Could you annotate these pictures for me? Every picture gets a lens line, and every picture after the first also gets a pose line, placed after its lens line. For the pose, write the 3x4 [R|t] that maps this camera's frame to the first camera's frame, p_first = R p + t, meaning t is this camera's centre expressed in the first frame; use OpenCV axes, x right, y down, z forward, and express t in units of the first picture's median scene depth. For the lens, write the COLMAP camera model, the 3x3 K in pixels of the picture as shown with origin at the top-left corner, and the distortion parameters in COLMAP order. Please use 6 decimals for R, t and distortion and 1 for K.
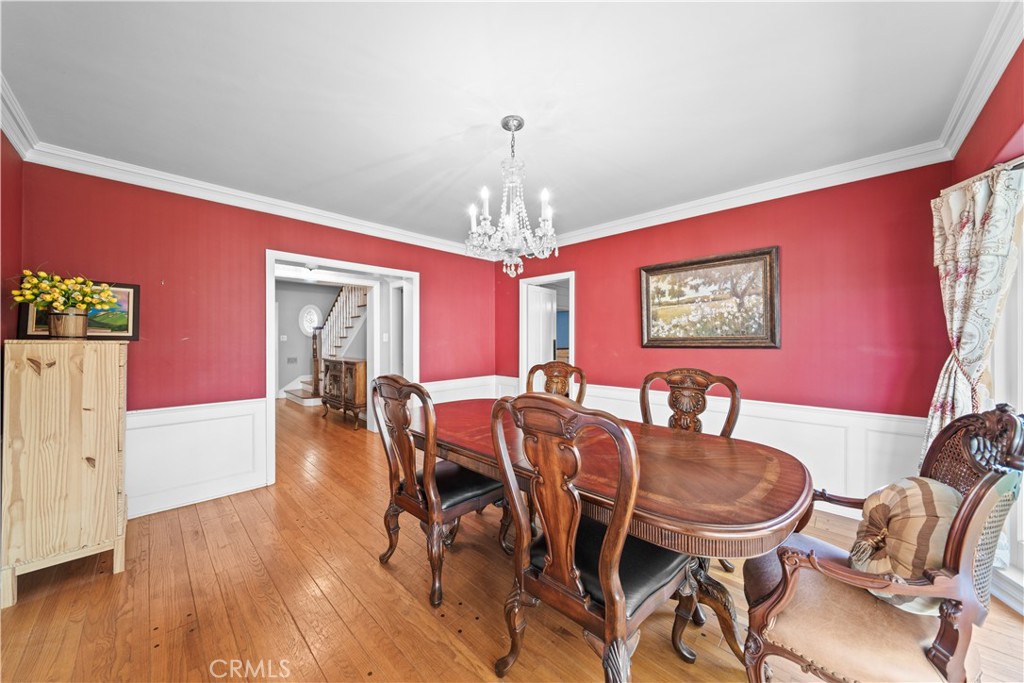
lens RADIAL K [[352.9, 0, 513.8], [0, 352.9, 338.4], [0, 0, 1]] dist [-0.007254, 0.000340]
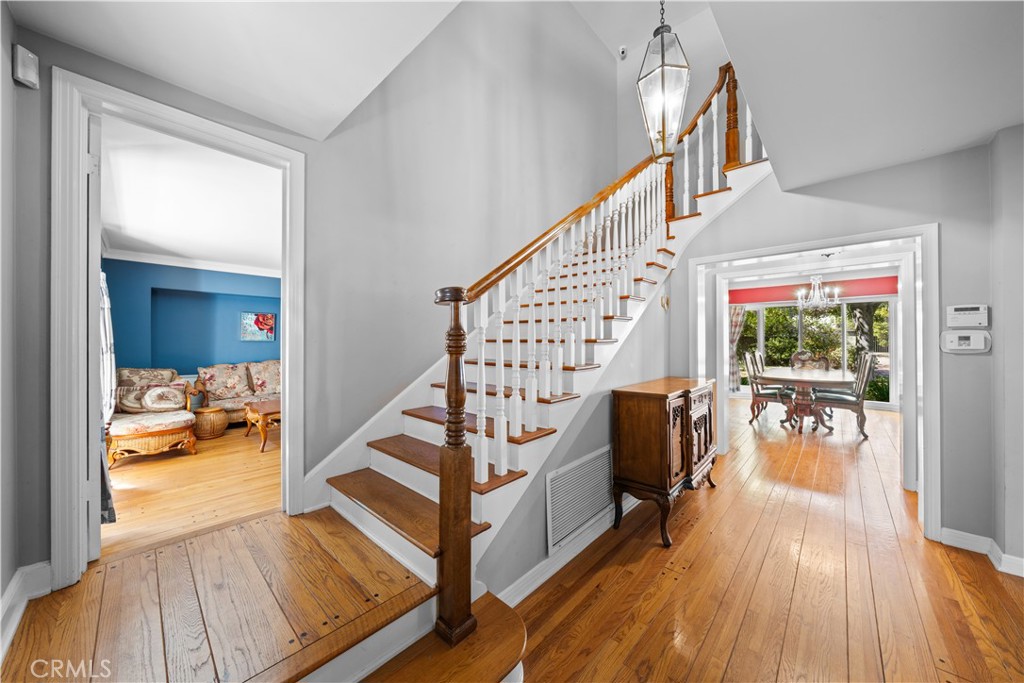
lens RADIAL K [[352.9, 0, 515.3], [0, 352.9, 338.5], [0, 0, 1]] dist [-0.007254, 0.000340]
pose [[-0.019202, 0.001373, 0.999815, -1.659192], [-0.000562, 0.999999, -0.001384, -0.009711], [-0.999815, -0.000589, -0.019201, 2.104238]]
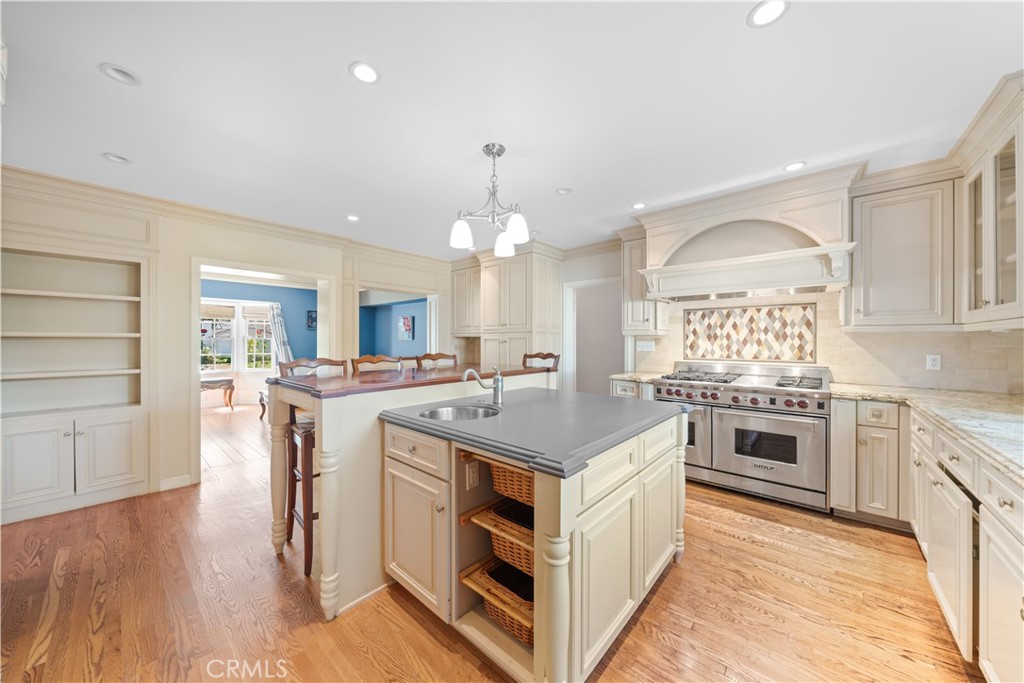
lens RADIAL K [[352.9, 0, 508.4], [0, 352.9, 340.4], [0, 0, 1]] dist [-0.007254, 0.000340]
pose [[0.999478, -0.002988, 0.032184, 0.839704], [0.002963, 0.999995, 0.000833, 0.004797], [-0.032186, -0.000737, 0.999482, 1.163536]]
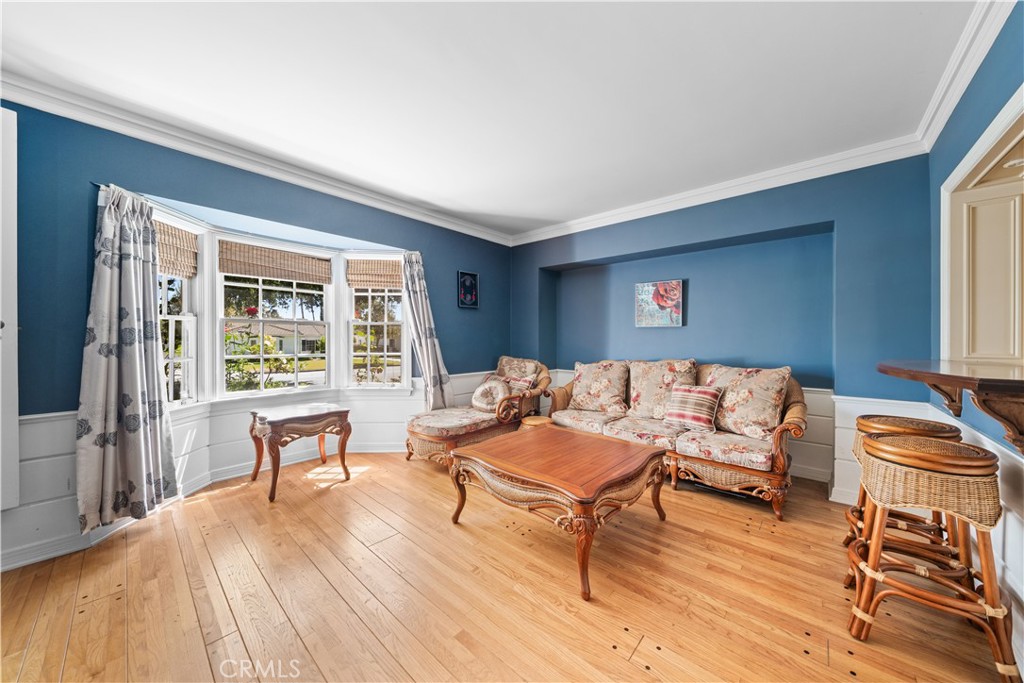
lens RADIAL K [[352.9, 0, 504.4], [0, 352.9, 338.7], [0, 0, 1]] dist [-0.007254, 0.000340]
pose [[0.999752, -0.002626, 0.022113, -0.282286], [0.002602, 0.999996, 0.001110, 0.038276], [-0.022116, -0.001052, 0.999755, 2.297757]]
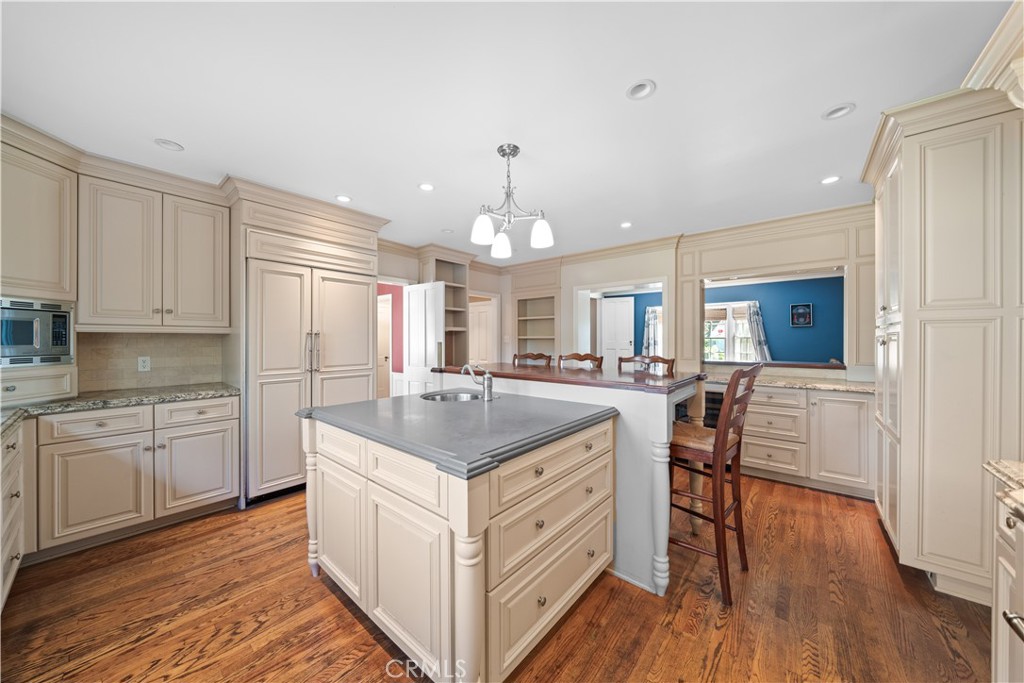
lens RADIAL K [[352.9, 0, 510.9], [0, 352.9, 343.0], [0, 0, 1]] dist [-0.007254, 0.000340]
pose [[0.056656, 0.005784, -0.998377, 1.511527], [0.003178, 0.999977, 0.005974, 0.004806], [0.998389, -0.003511, 0.056636, 1.807819]]
